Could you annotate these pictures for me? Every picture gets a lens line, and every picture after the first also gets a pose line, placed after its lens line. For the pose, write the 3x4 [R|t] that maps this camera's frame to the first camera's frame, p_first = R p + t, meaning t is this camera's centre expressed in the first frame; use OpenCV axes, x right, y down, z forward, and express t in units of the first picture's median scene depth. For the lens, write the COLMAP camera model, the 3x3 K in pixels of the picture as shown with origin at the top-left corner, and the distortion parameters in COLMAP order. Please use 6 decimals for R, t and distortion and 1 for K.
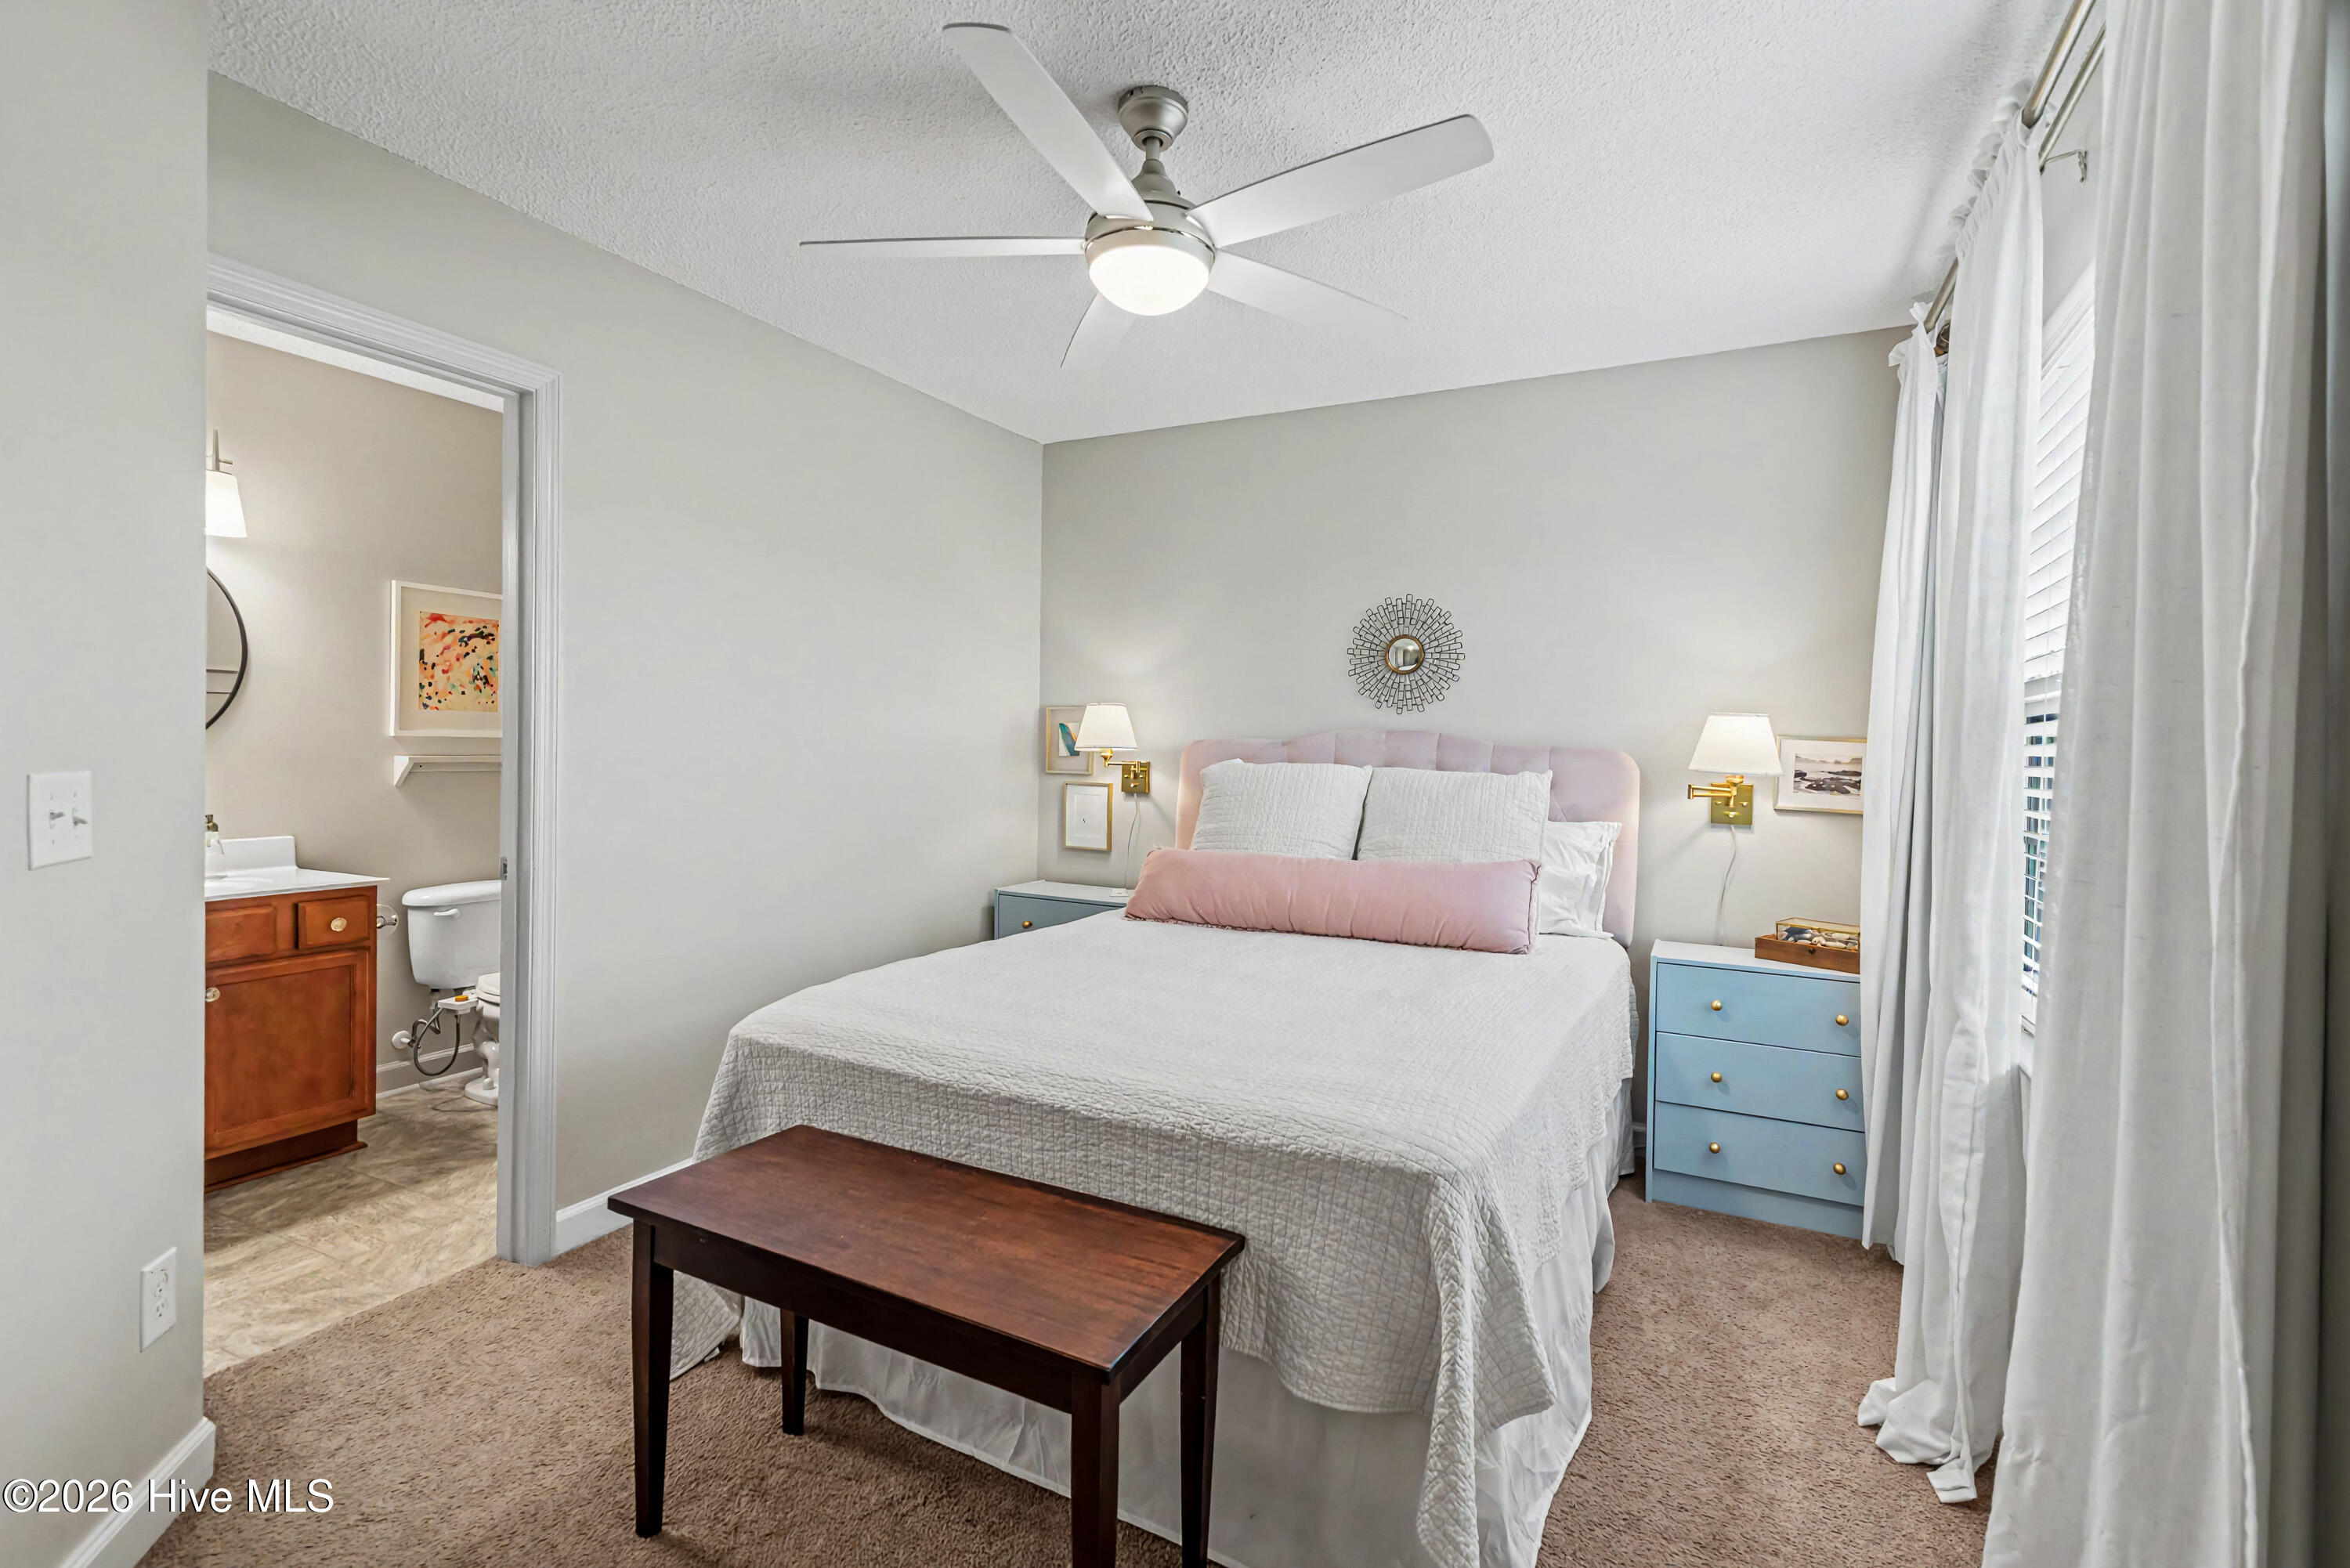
lens RADIAL K [[1075.4, 0, 1169.0], [0, 1075.4, 757.0], [0, 0, 1]] dist [0.015526, -0.000209]
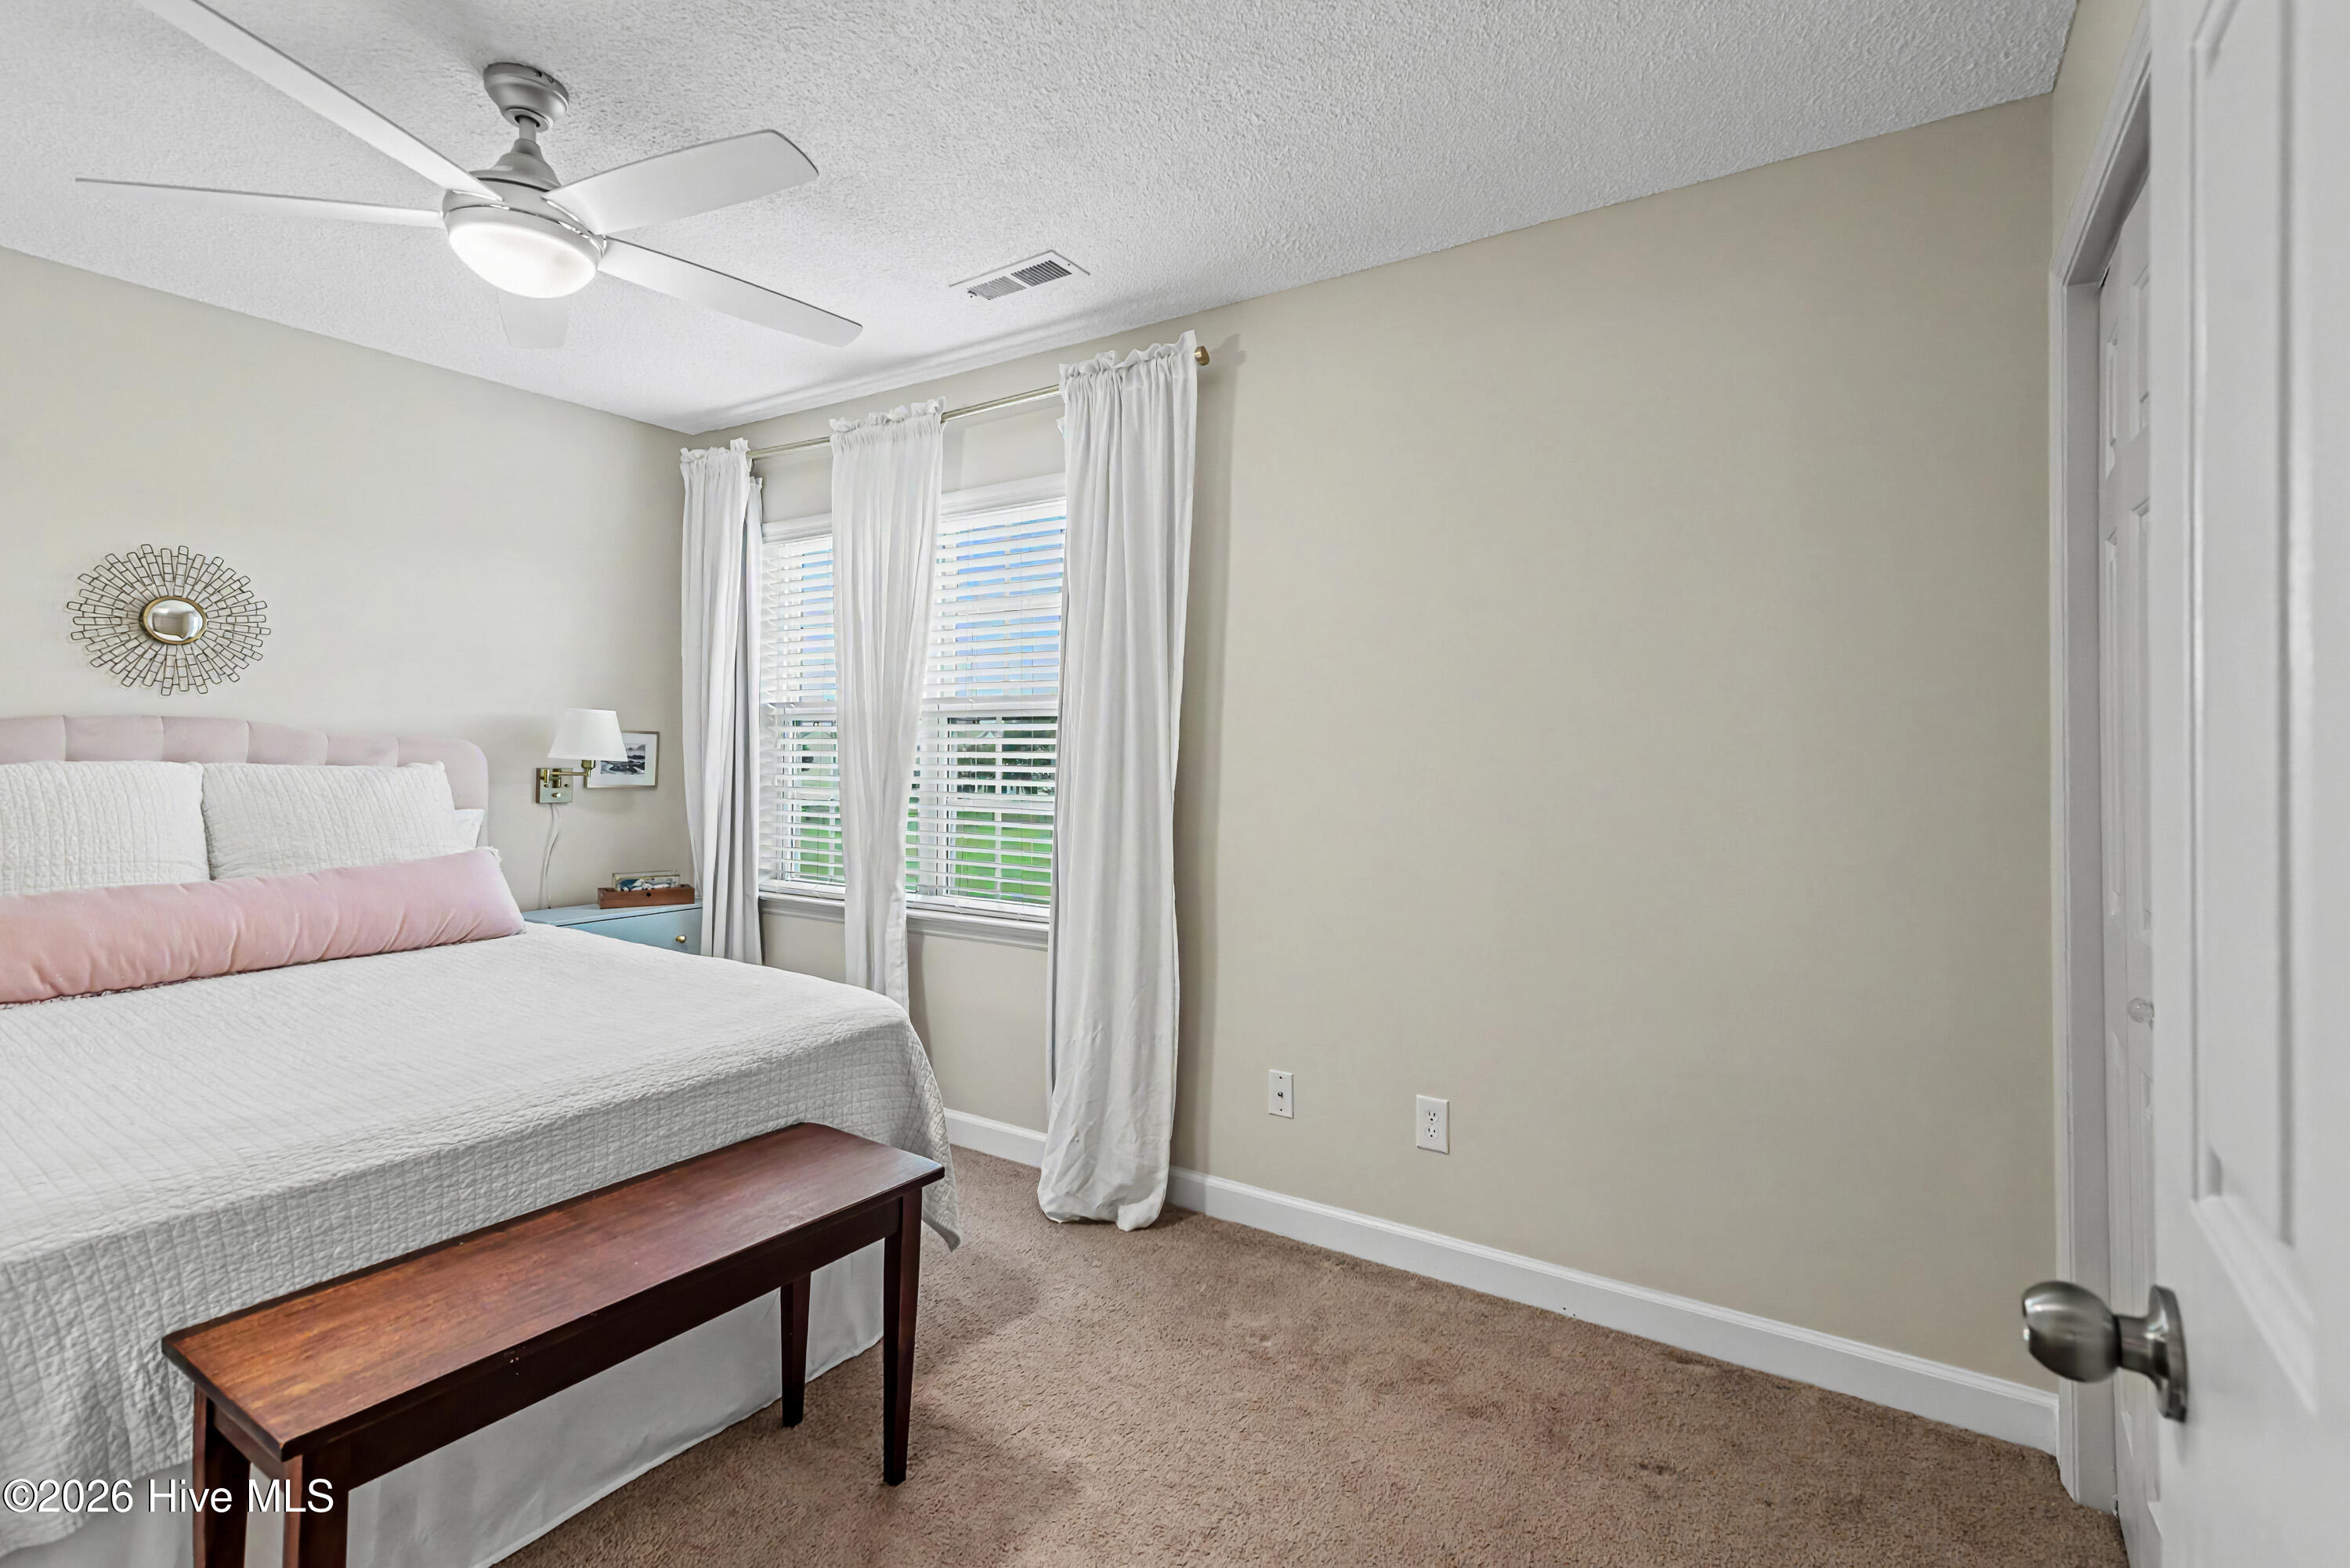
lens RADIAL K [[1082.6, 0, 1208.8], [0, 1082.6, 736.9], [0, 0, 1]] dist [0.016088, -0.000101]
pose [[0.082004, -0.004583, 0.996621, -0.649052], [-0.001102, 0.999988, 0.004690, -0.016907], [-0.996631, -0.001483, 0.081998, 0.215195]]
